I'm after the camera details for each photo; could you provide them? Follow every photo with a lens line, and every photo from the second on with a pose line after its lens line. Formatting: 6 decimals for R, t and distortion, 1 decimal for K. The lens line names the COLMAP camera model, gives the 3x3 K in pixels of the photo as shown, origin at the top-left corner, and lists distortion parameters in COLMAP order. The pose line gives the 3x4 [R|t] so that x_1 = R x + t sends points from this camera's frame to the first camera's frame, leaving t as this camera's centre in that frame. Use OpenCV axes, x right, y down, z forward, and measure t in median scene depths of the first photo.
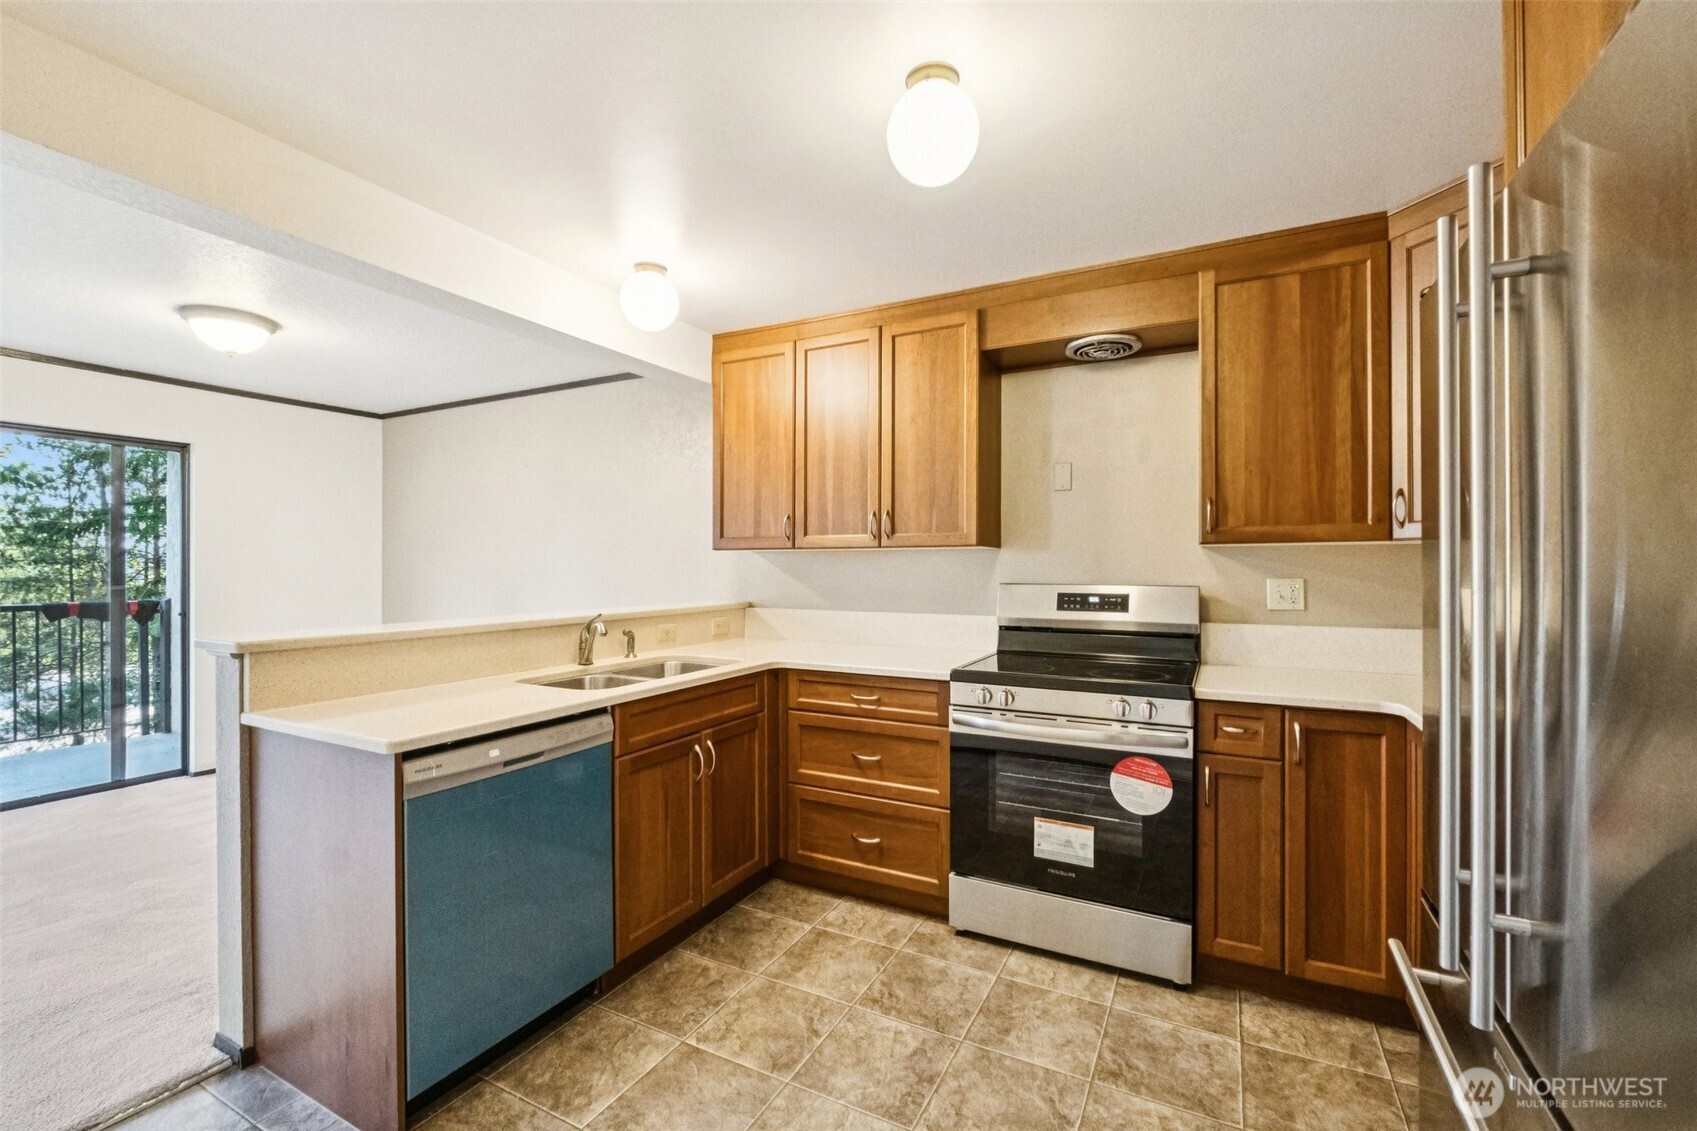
lens RADIAL K [[710.8, 0, 845.6], [0, 710.8, 568.4], [0, 0, 1]] dist [-0.004279, -0.000186]
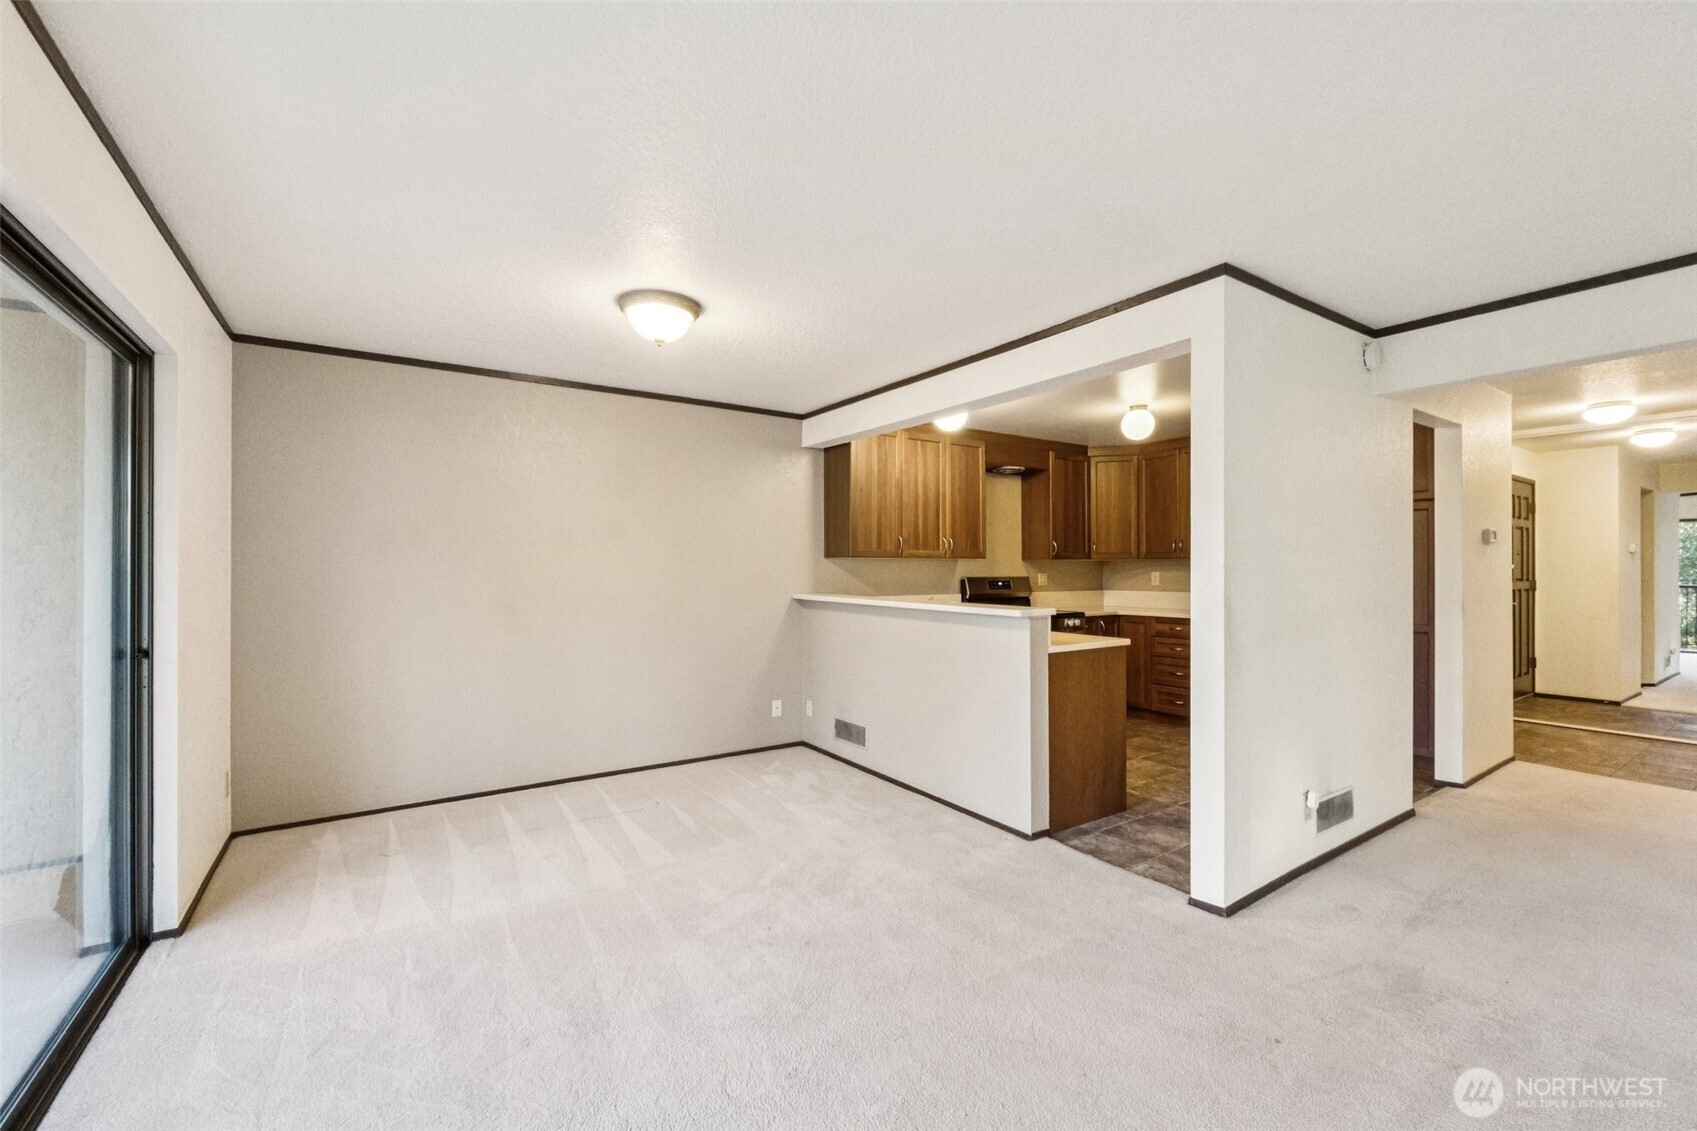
lens RADIAL K [[710.8, 0, 845.6], [0, 710.8, 568.4], [0, 0, 1]] dist [-0.004279, -0.000186]
pose [[0.481243, 0.001792, 0.876585, -1.765319], [0.003166, 0.999988, -0.003783, 0.003304], [-0.876582, 0.004596, 0.481231, 0.371006]]
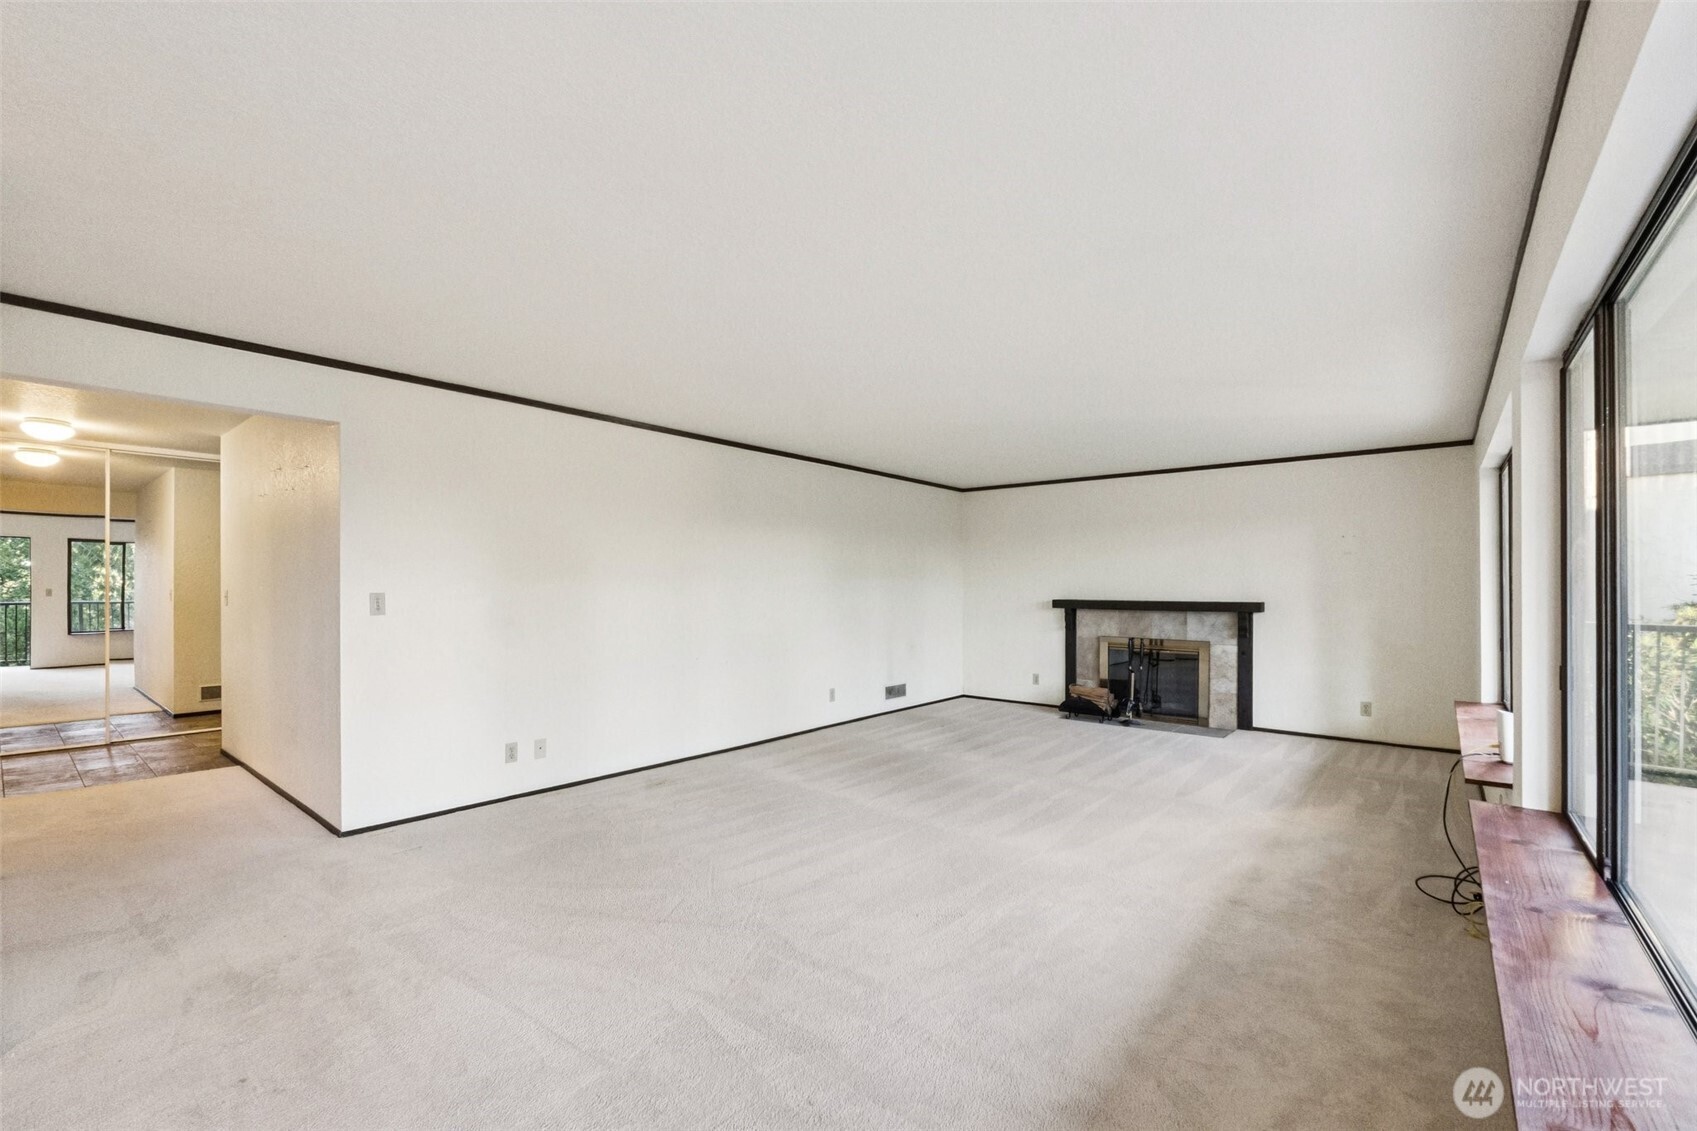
lens RADIAL K [[707.0, 0, 851.9], [0, 707.0, 585.0], [0, 0, 1]] dist [-0.004668, -0.000478]
pose [[-0.978918, -0.001922, 0.204243, -1.648034], [-0.002597, 0.999992, -0.003037, 0.000960], [-0.204236, -0.003503, -0.978915, 0.844674]]
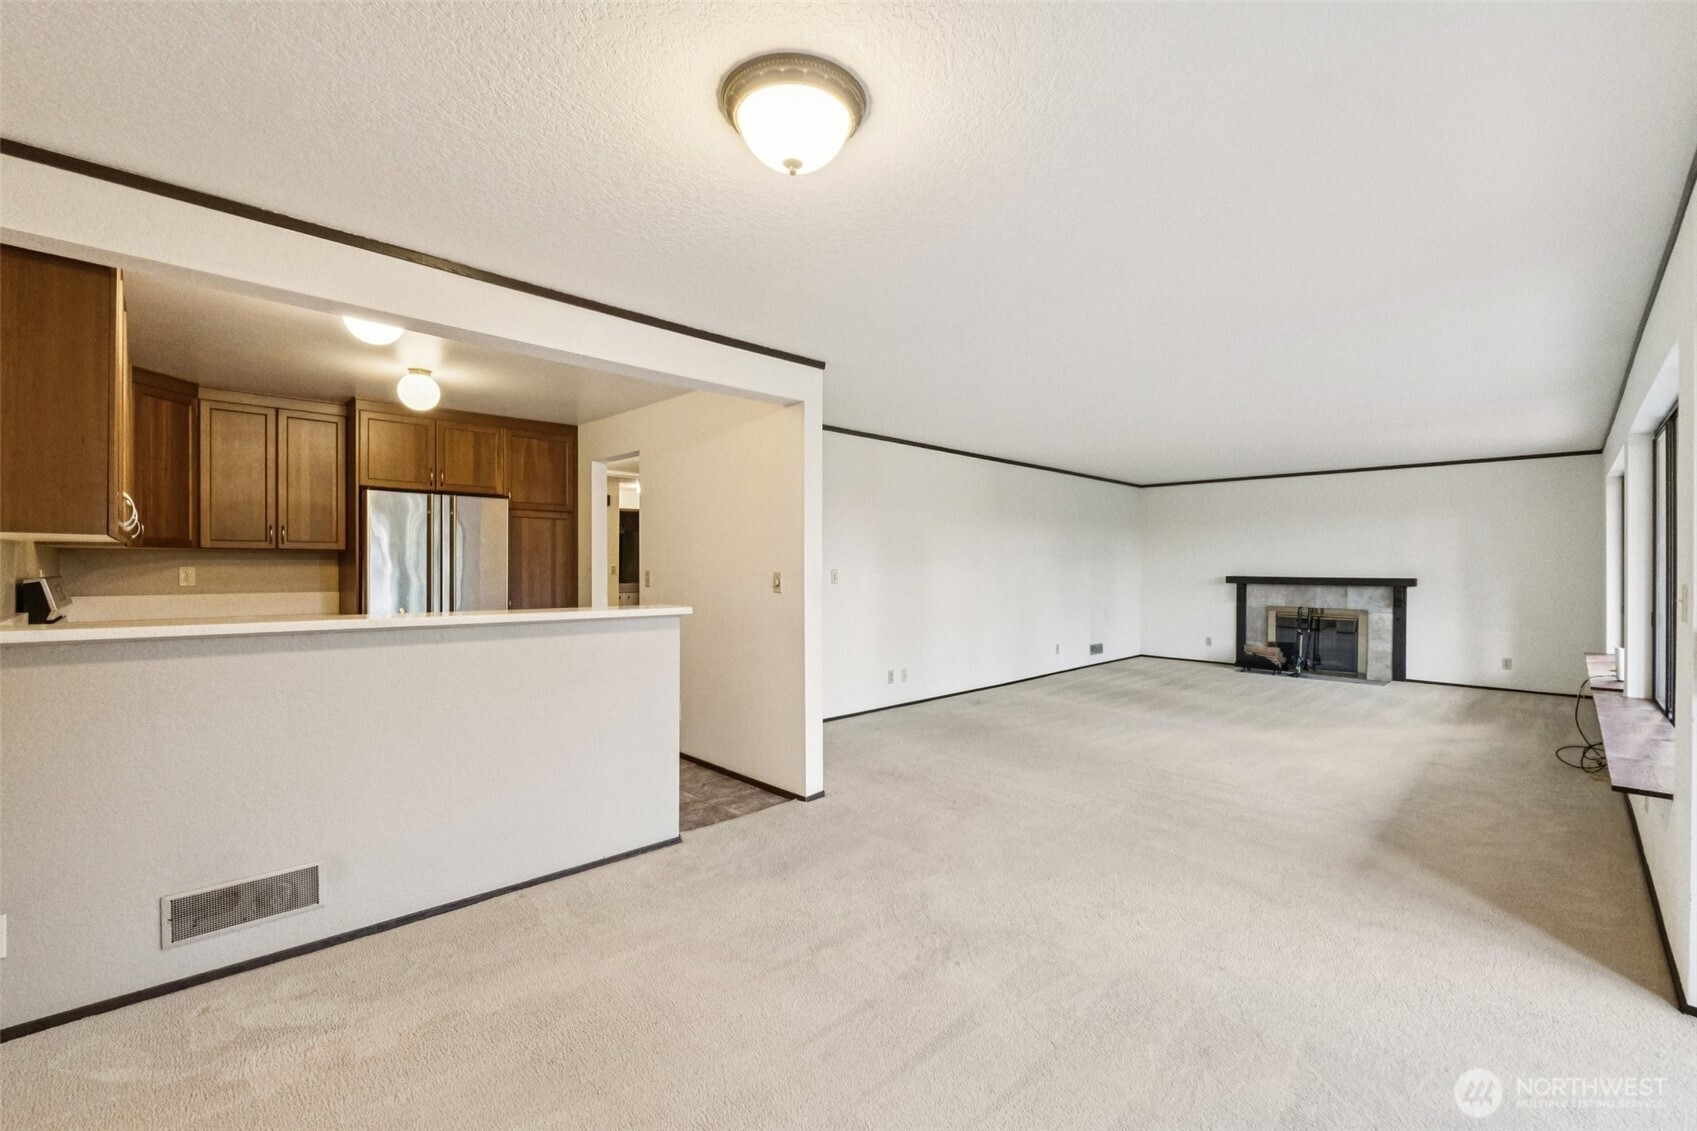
lens RADIAL K [[710.8, 0, 845.6], [0, 710.8, 568.4], [0, 0, 1]] dist [-0.004279, -0.000186]
pose [[-0.953370, -0.003981, 0.301776, -1.189340], [-0.002844, 0.999987, 0.004207, 0.000978], [-0.301789, 0.003152, -0.953369, 1.686479]]
